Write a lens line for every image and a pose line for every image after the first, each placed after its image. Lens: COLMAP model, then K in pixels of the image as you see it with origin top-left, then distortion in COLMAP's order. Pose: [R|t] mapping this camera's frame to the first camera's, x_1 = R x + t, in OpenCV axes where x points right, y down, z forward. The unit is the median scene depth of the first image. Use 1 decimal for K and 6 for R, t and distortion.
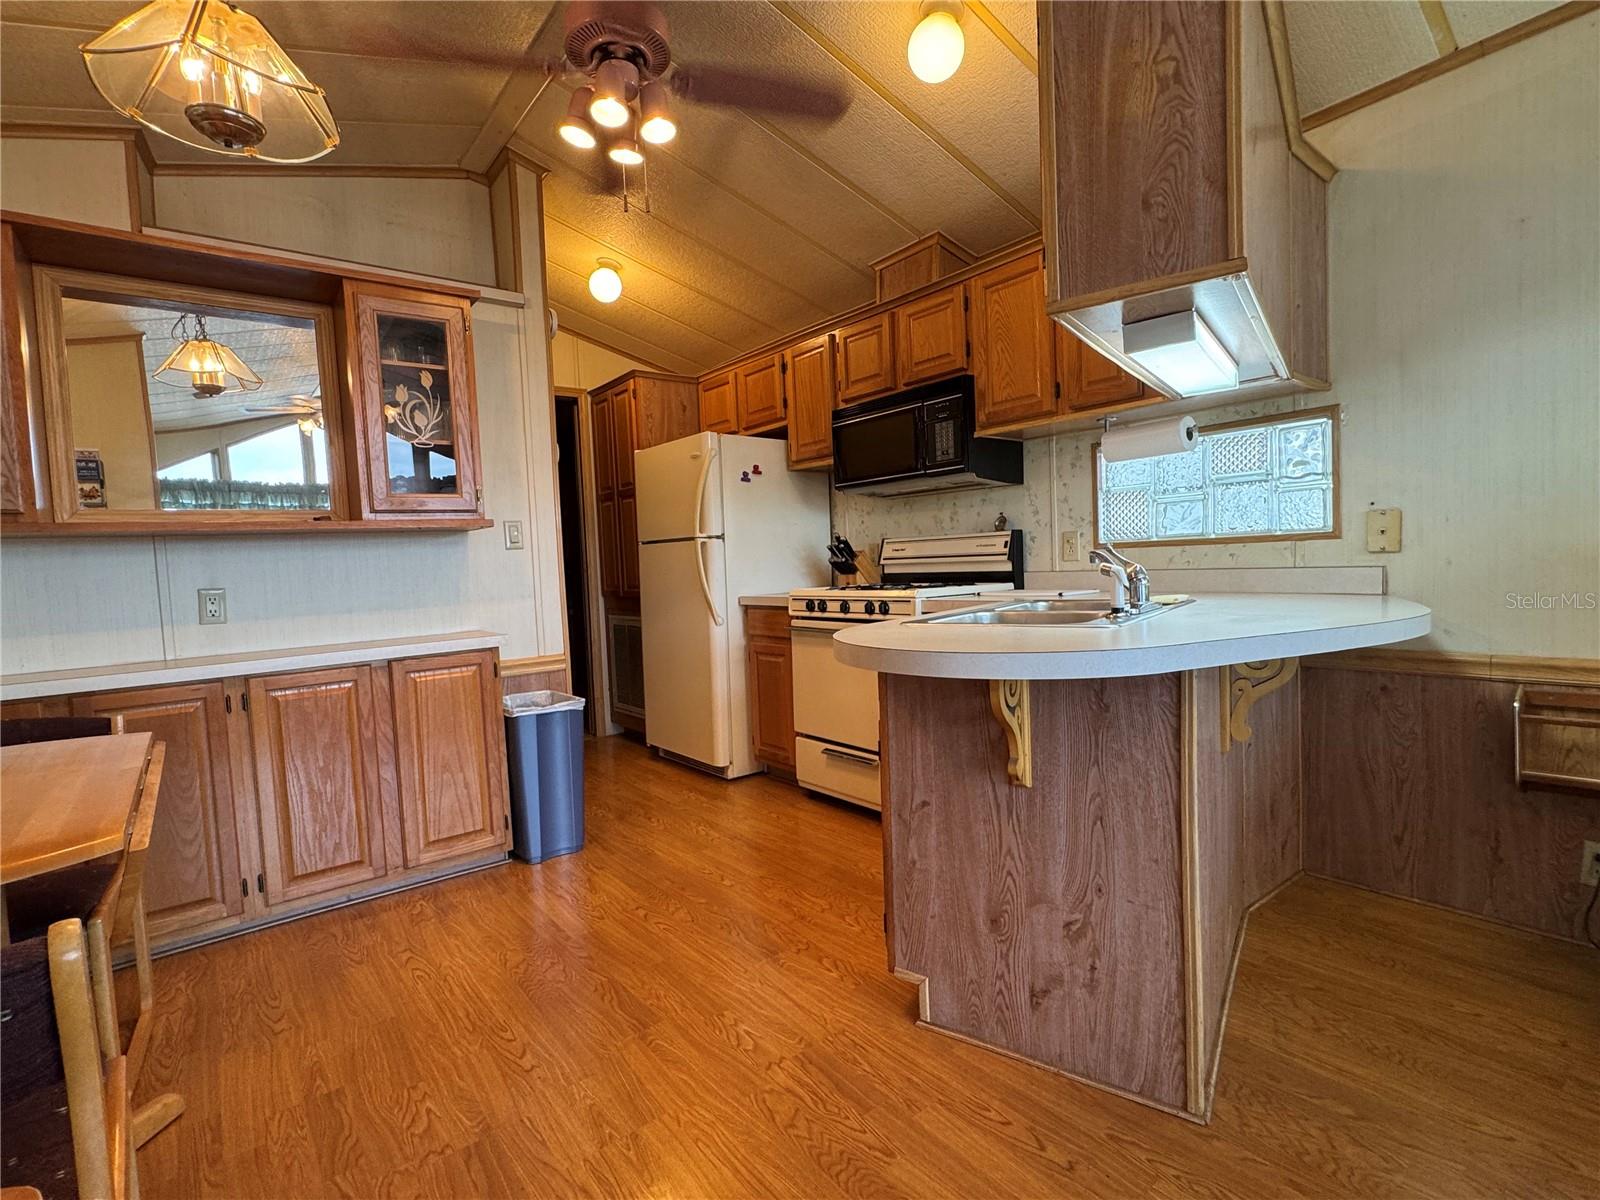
lens RADIAL K [[764.3, 0, 797.0], [0, 764.3, 602.2], [0, 0, 1]] dist [-0.004430, -0.000742]
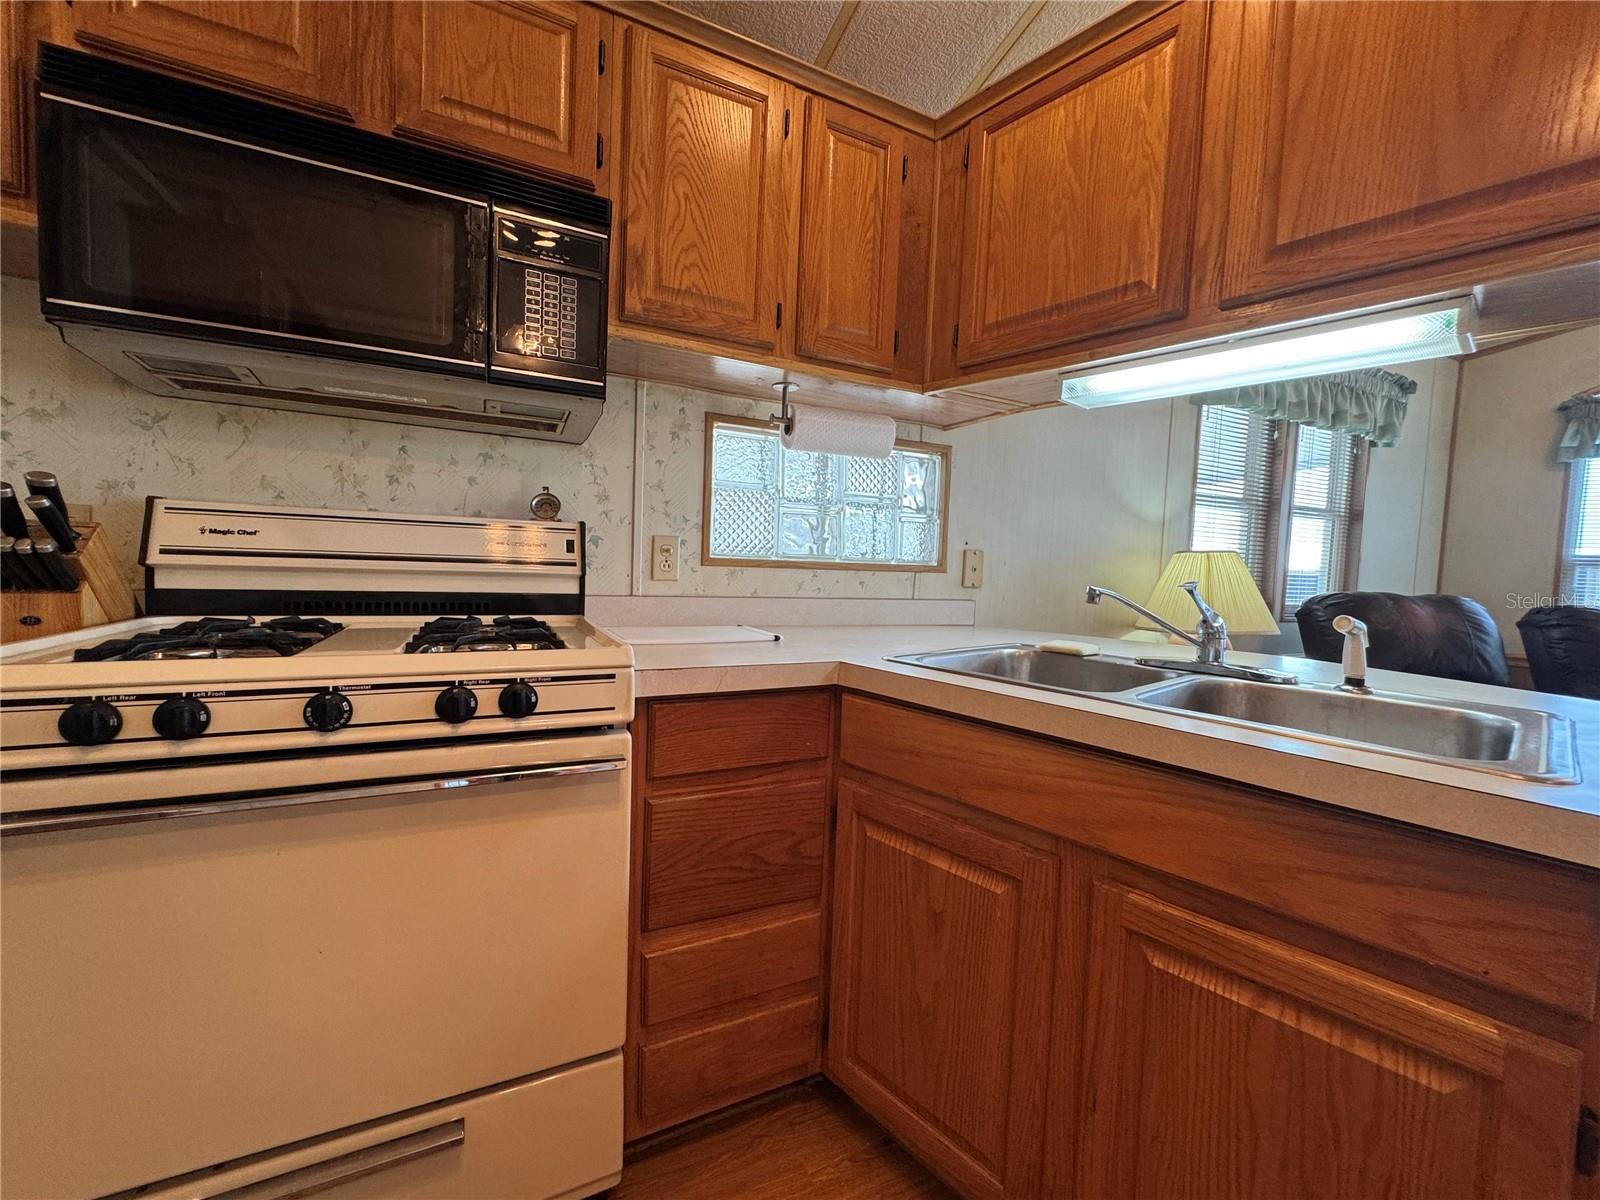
lens RADIAL K [[644.8, 0, 803.0], [0, 644.8, 597.7], [0, 0, 1]] dist [0.001972, -0.000356]
pose [[0.213116, -0.005055, 0.977014, -0.176725], [0.005084, 0.999979, 0.004065, -0.045971], [-0.977014, 0.004101, 0.213137, 0.862020]]
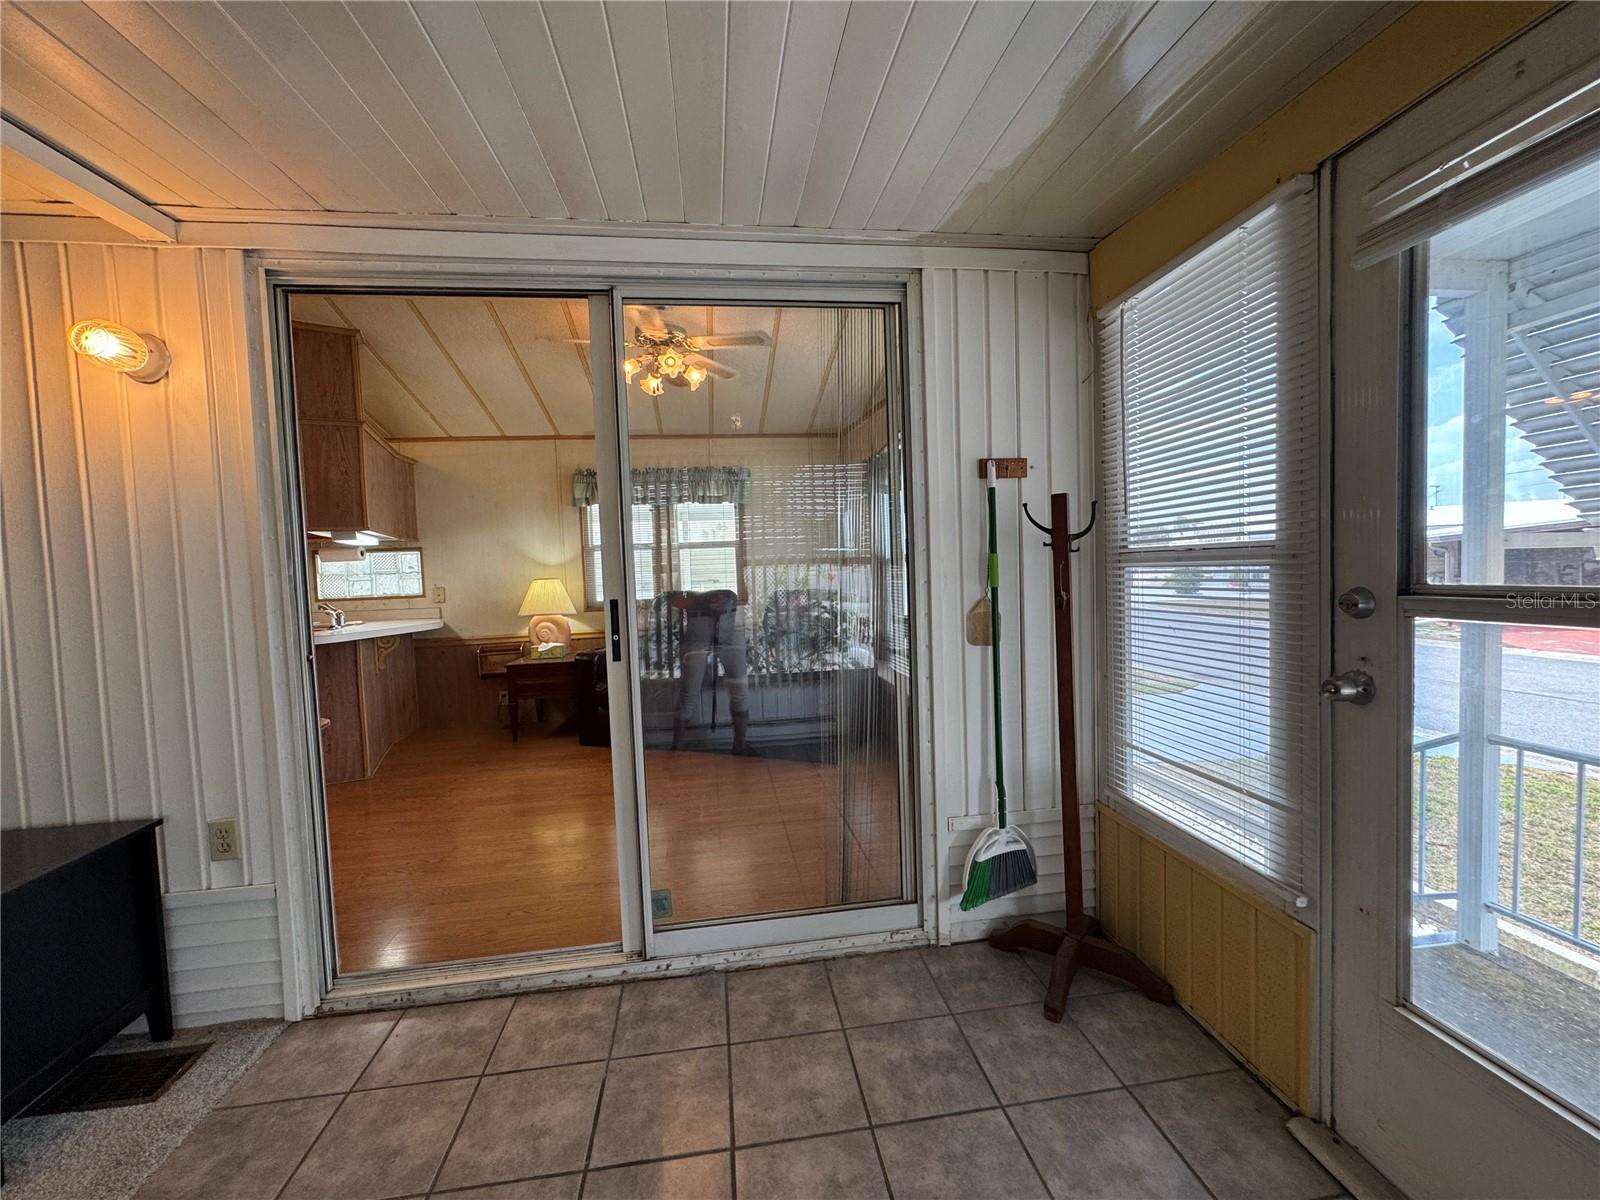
lens RADIAL K [[644.8, 0, 794.6], [0, 644.8, 597.3], [0, 0, 1]] dist [0.001972, -0.000356]
pose [[0.512961, -0.015175, 0.858278, -0.481977], [0.058410, 0.998143, -0.017262, 0.025962], [-0.856422, 0.058987, 0.512895, -1.087781]]
